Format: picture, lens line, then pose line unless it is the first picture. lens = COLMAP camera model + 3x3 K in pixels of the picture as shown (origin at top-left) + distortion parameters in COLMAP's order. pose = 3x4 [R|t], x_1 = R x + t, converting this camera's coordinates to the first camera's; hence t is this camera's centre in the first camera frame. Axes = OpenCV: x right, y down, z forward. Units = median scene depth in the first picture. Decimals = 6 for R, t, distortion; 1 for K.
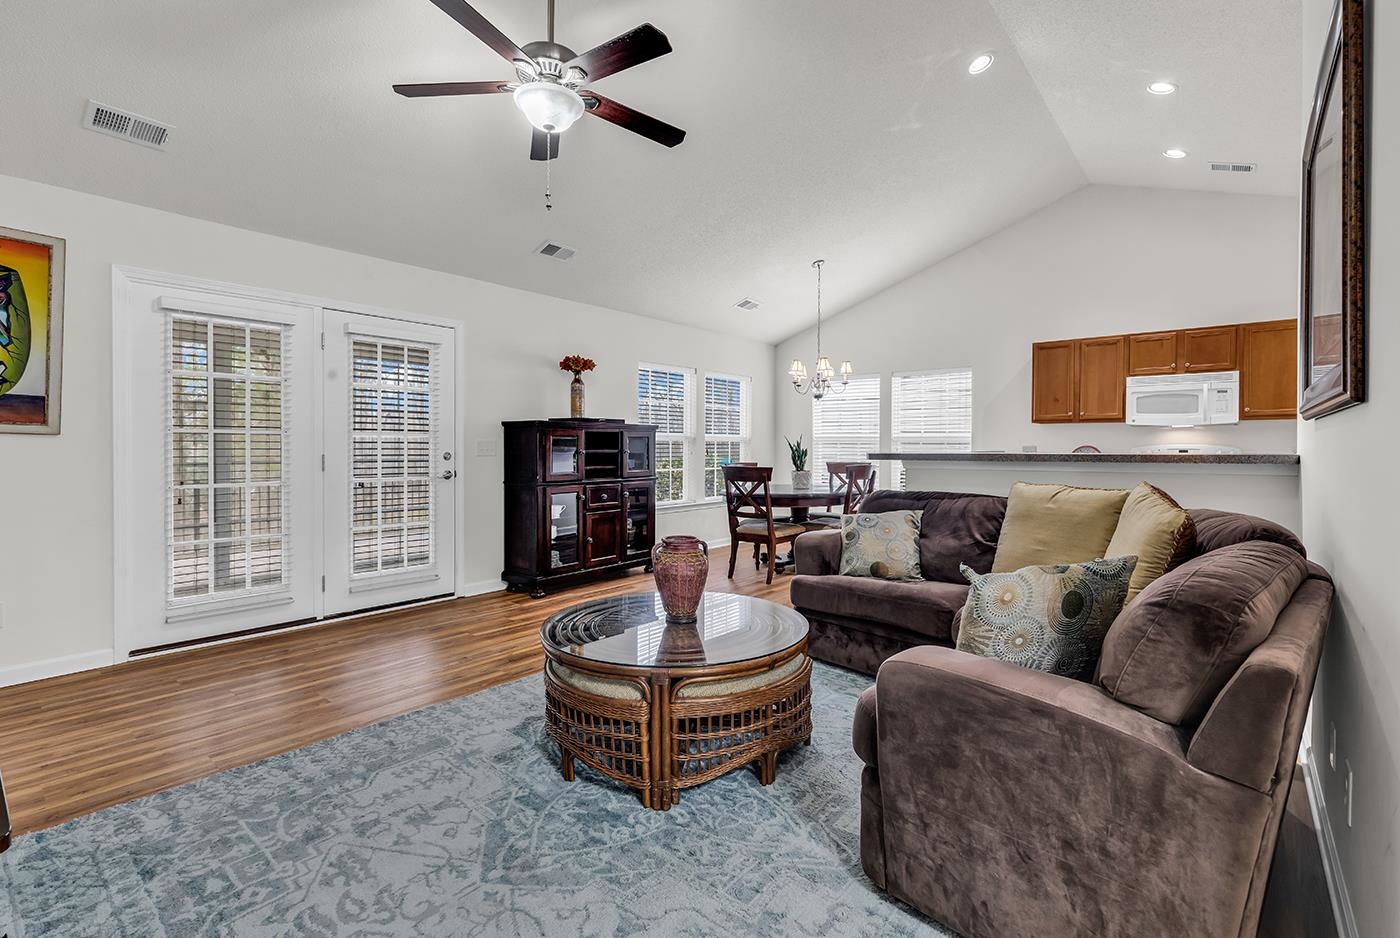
lens RADIAL K [[634.0, 0, 716.9], [0, 634.0, 438.9], [0, 0, 1]] dist [0.001137, 0.000104]
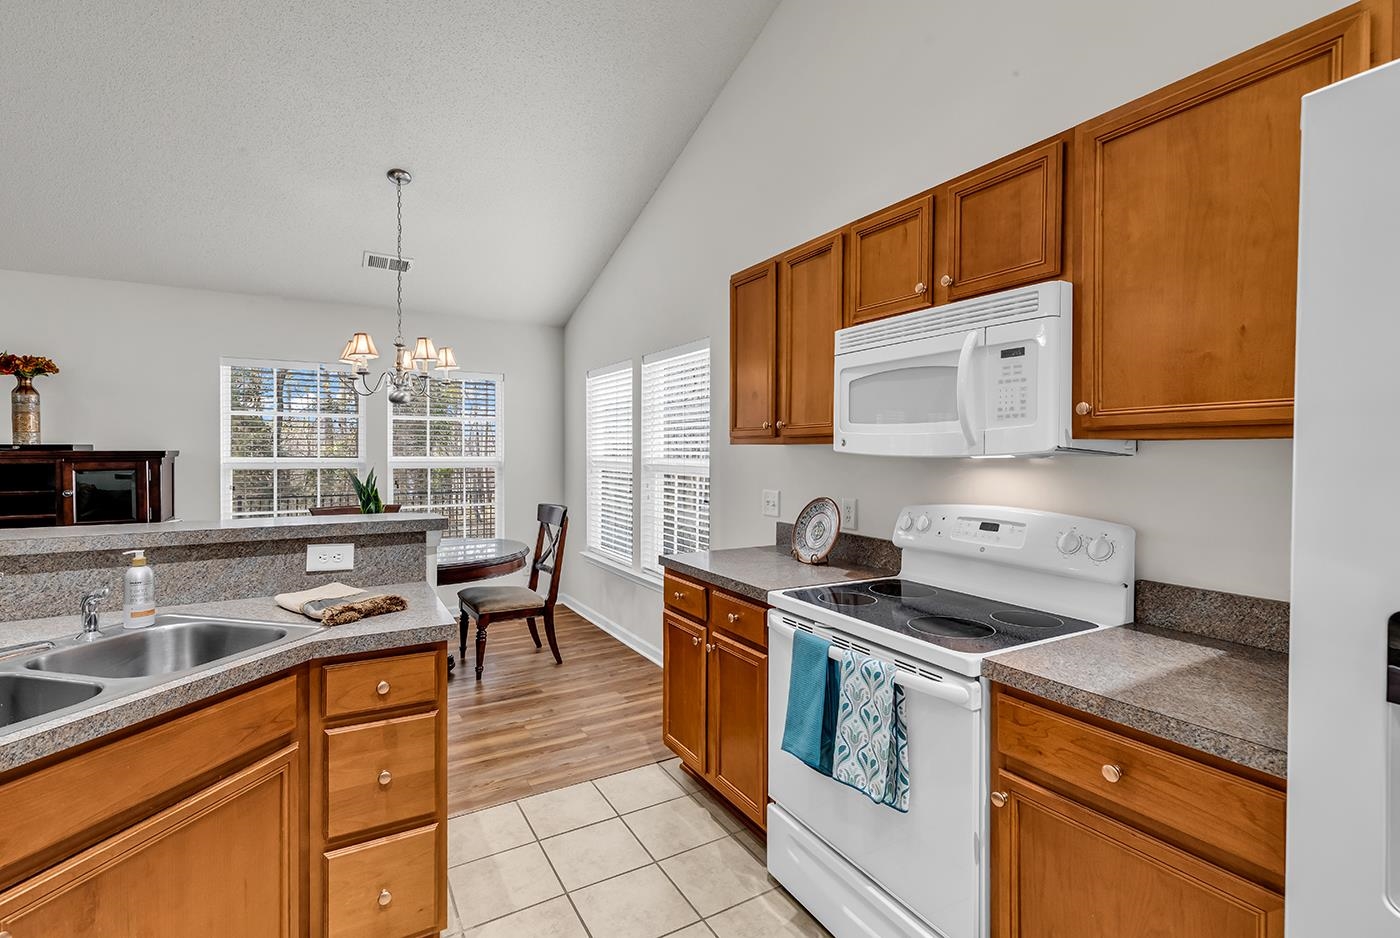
lens RADIAL K [[630.0, 0, 705.0], [0, 630.0, 456.0], [0, 0, 1]] dist [0.004449, -0.000294]
pose [[0.941333, 0.001091, -0.337478, 0.703466], [0.004111, 0.999883, 0.014701, -0.026132], [0.337455, -0.015226, 0.941219, 0.607727]]
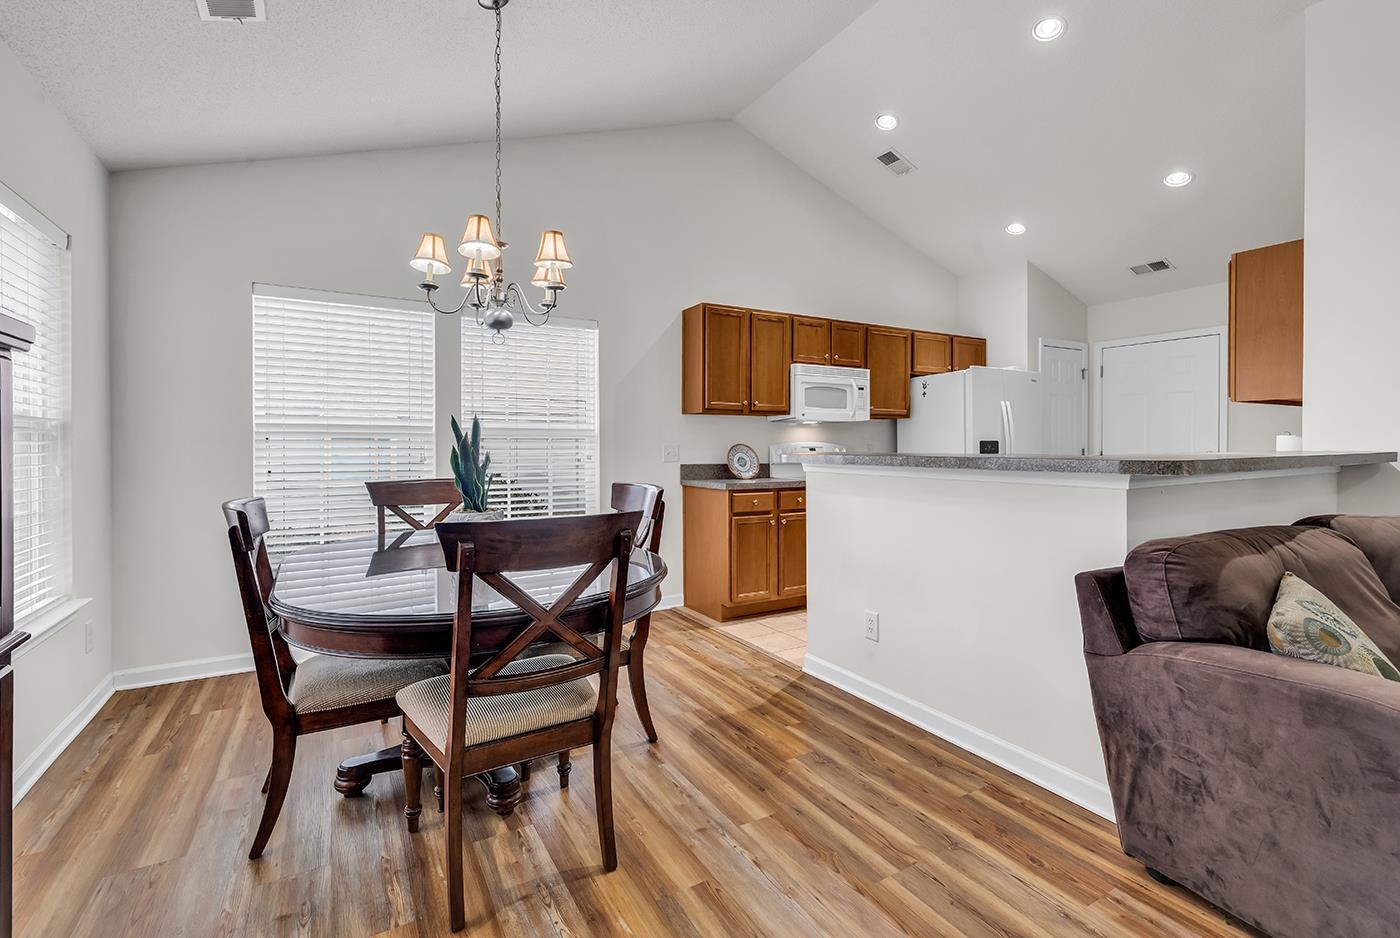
lens RADIAL K [[630.0, 0, 705.0], [0, 630.0, 456.0], [0, 0, 1]] dist [0.004449, -0.000294]
pose [[0.348218, -0.019852, 0.937203, -0.201642], [-0.002835, 0.999749, 0.022230, 0.009185], [-0.937409, -0.010397, 0.348074, 0.822579]]
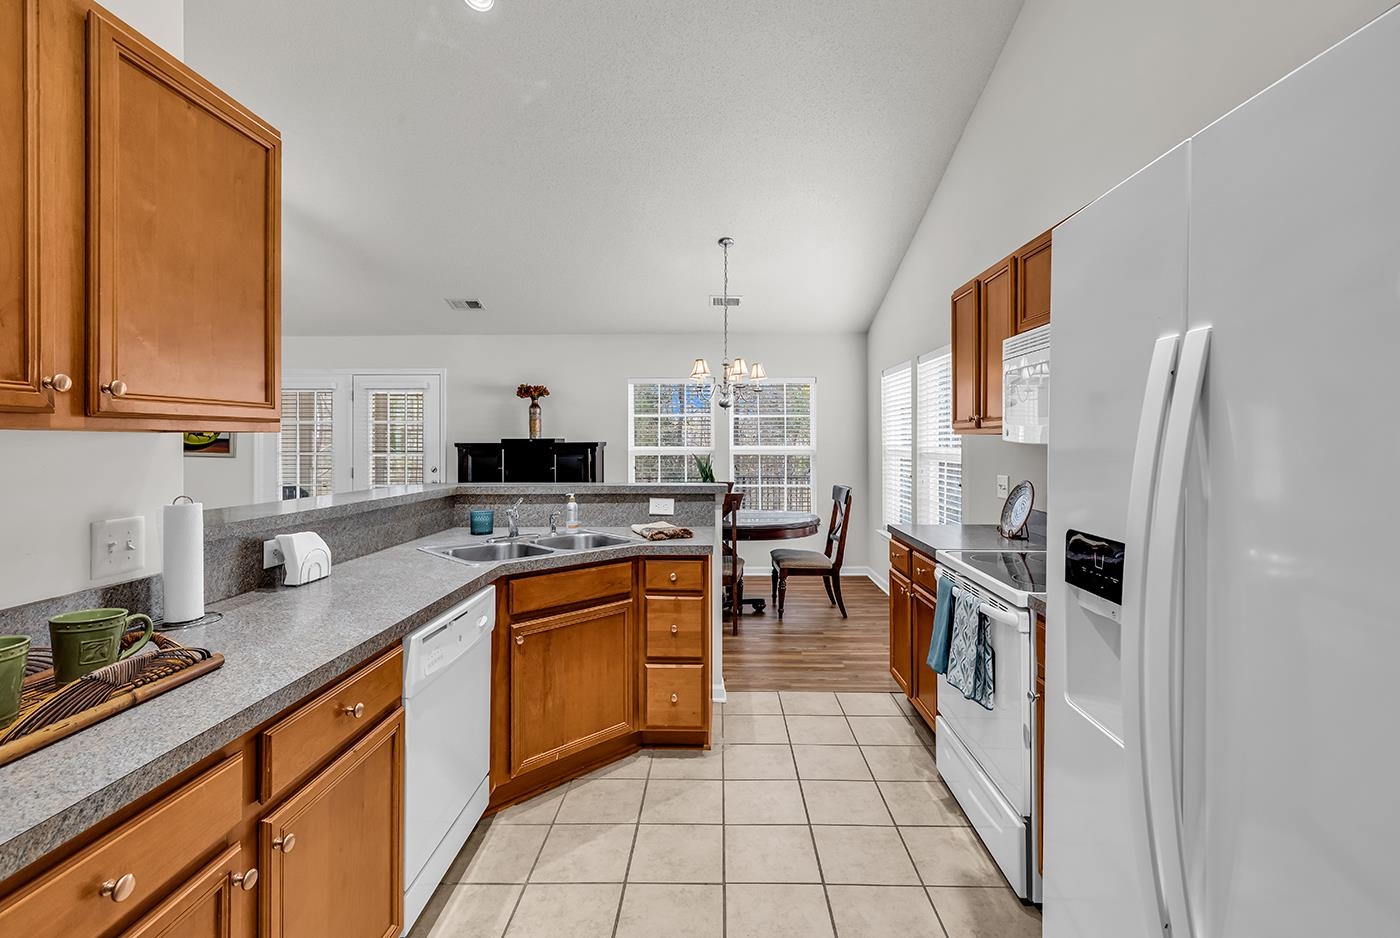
lens RADIAL K [[634.0, 0, 716.9], [0, 634.0, 438.9], [0, 0, 1]] dist [0.001137, 0.000104]
pose [[0.628521, -0.008442, -0.777746, 0.880206], [0.011242, 0.999935, -0.001769, -0.025507], [0.777711, -0.007631, 0.628576, 0.539337]]
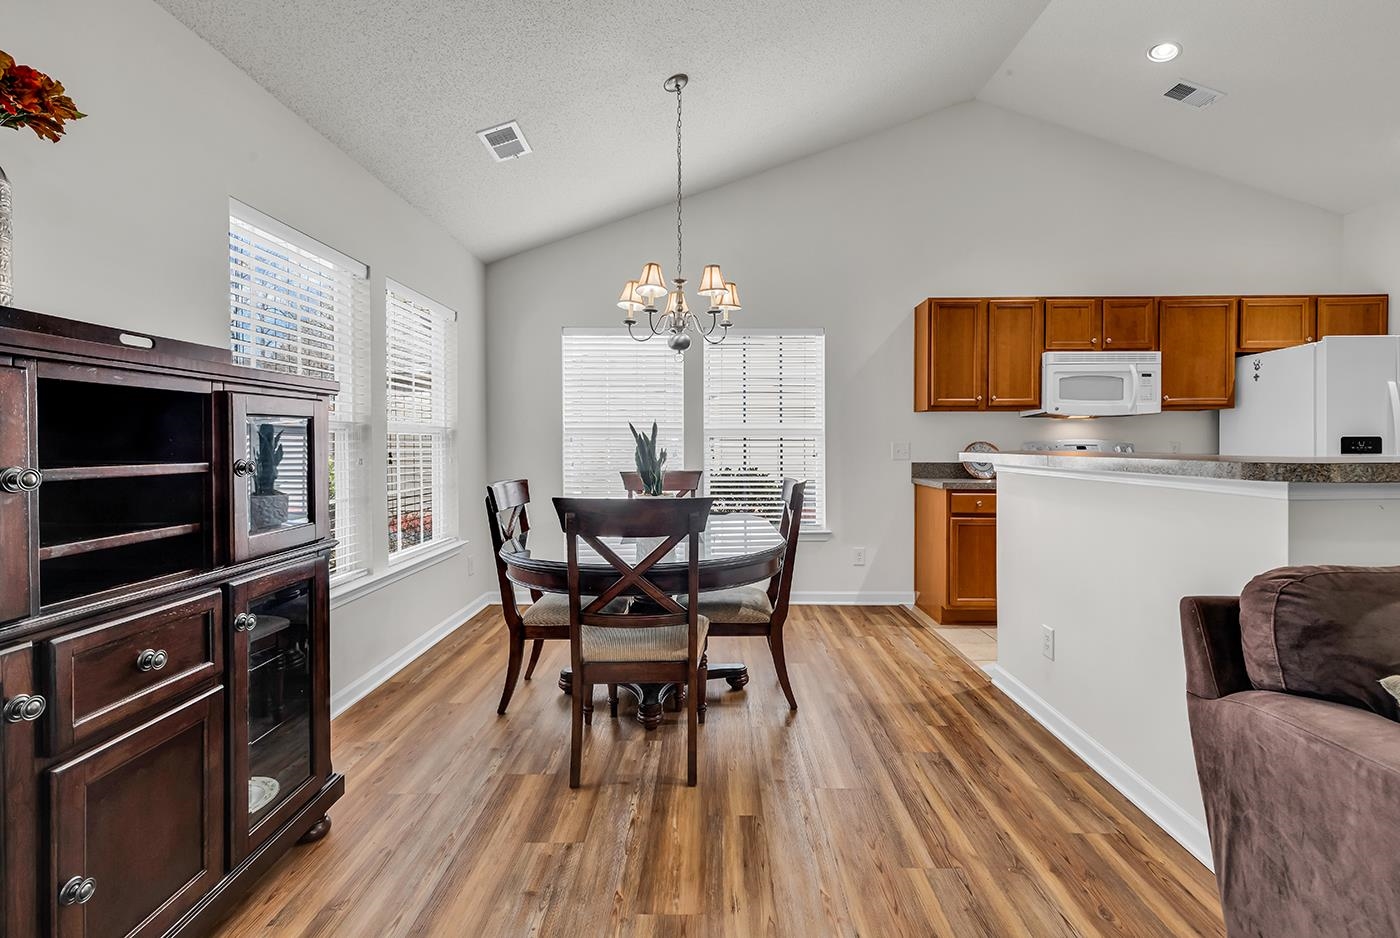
lens RADIAL K [[623.4, 0, 708.4], [0, 623.4, 460.3], [0, 0, 1]] dist [0.001459, -0.000003]
pose [[0.780798, -0.022340, 0.624385, -0.154878], [0.001907, 0.999441, 0.033376, 0.008267], [-0.624781, -0.024869, 0.780404, 0.667886]]
